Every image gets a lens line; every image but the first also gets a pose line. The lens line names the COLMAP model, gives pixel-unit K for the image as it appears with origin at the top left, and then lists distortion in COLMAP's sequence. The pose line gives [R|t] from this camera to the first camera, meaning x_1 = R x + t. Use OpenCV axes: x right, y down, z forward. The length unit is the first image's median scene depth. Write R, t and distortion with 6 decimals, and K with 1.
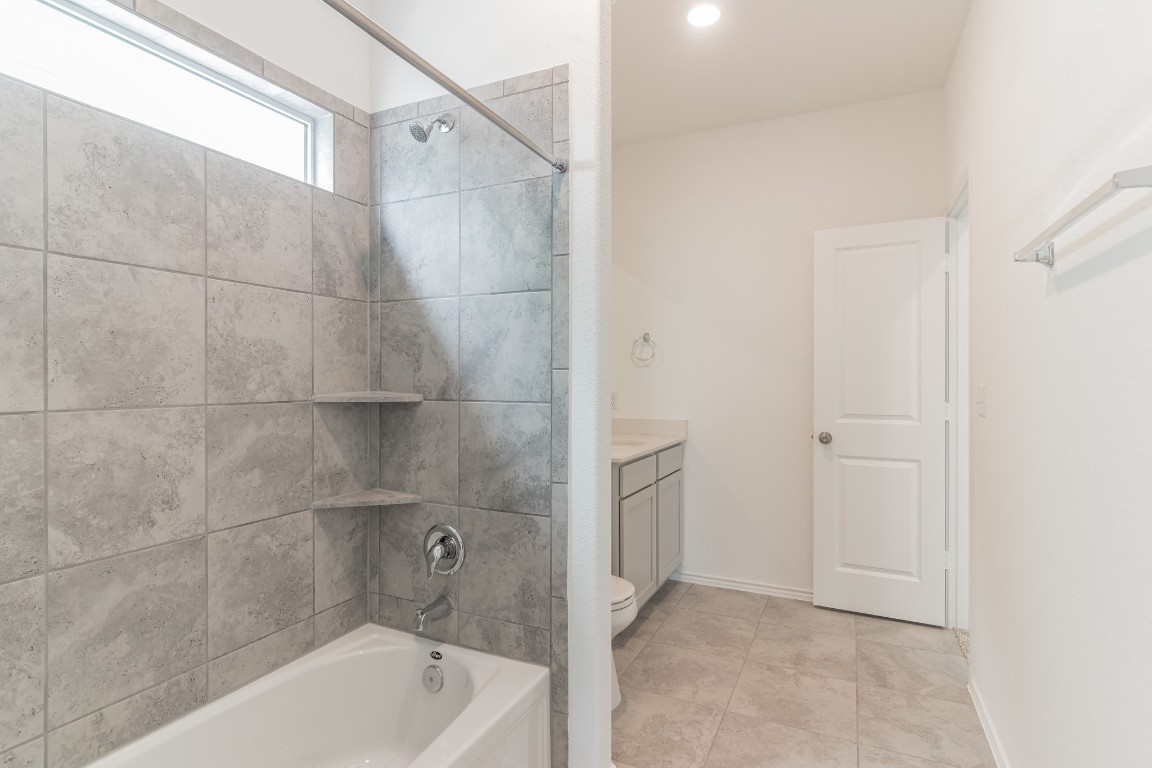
lens RADIAL K [[586.7, 0, 581.0], [0, 586.7, 381.2], [0, 0, 1]] dist [-0.000063, -0.000092]
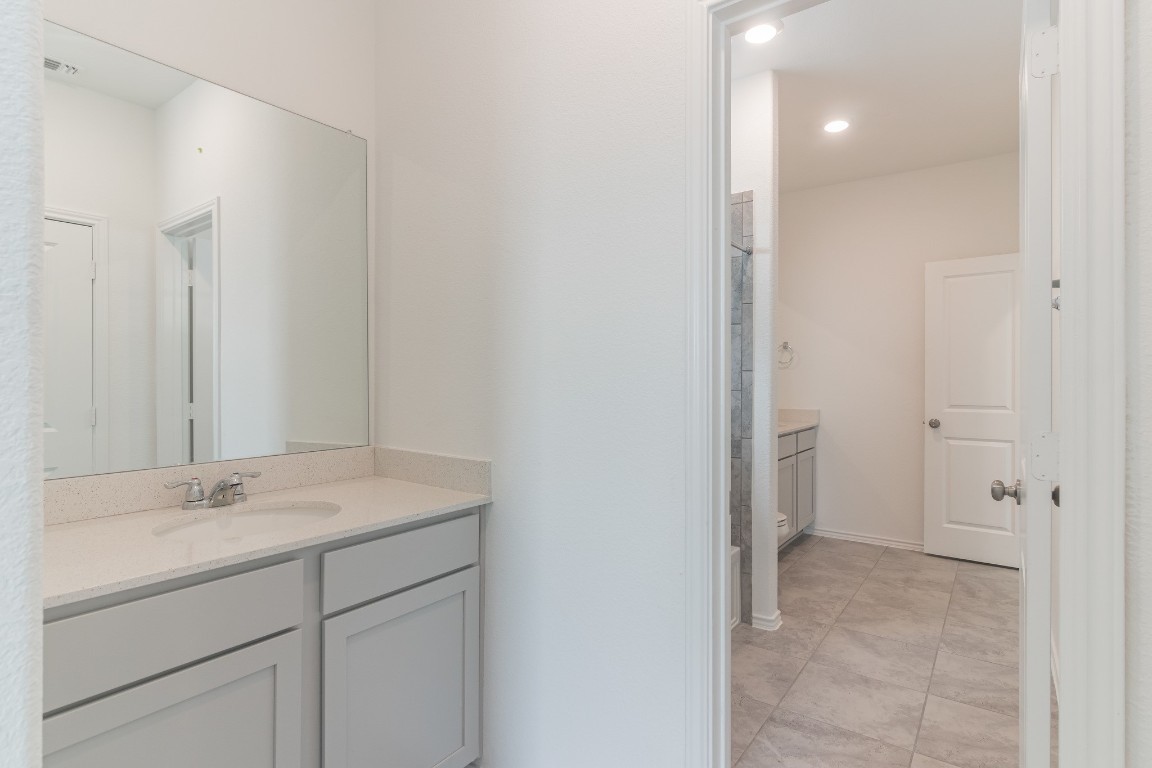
lens RADIAL K [[586.7, 0, 574.0], [0, 586.7, 380.4], [0, 0, 1]] dist [-0.000063, -0.000092]
pose [[0.980437, 0.002859, -0.196814, -0.144519], [-0.003139, 0.999994, -0.001110, 0.007474], [0.196809, 0.001706, 0.980440, -0.569850]]
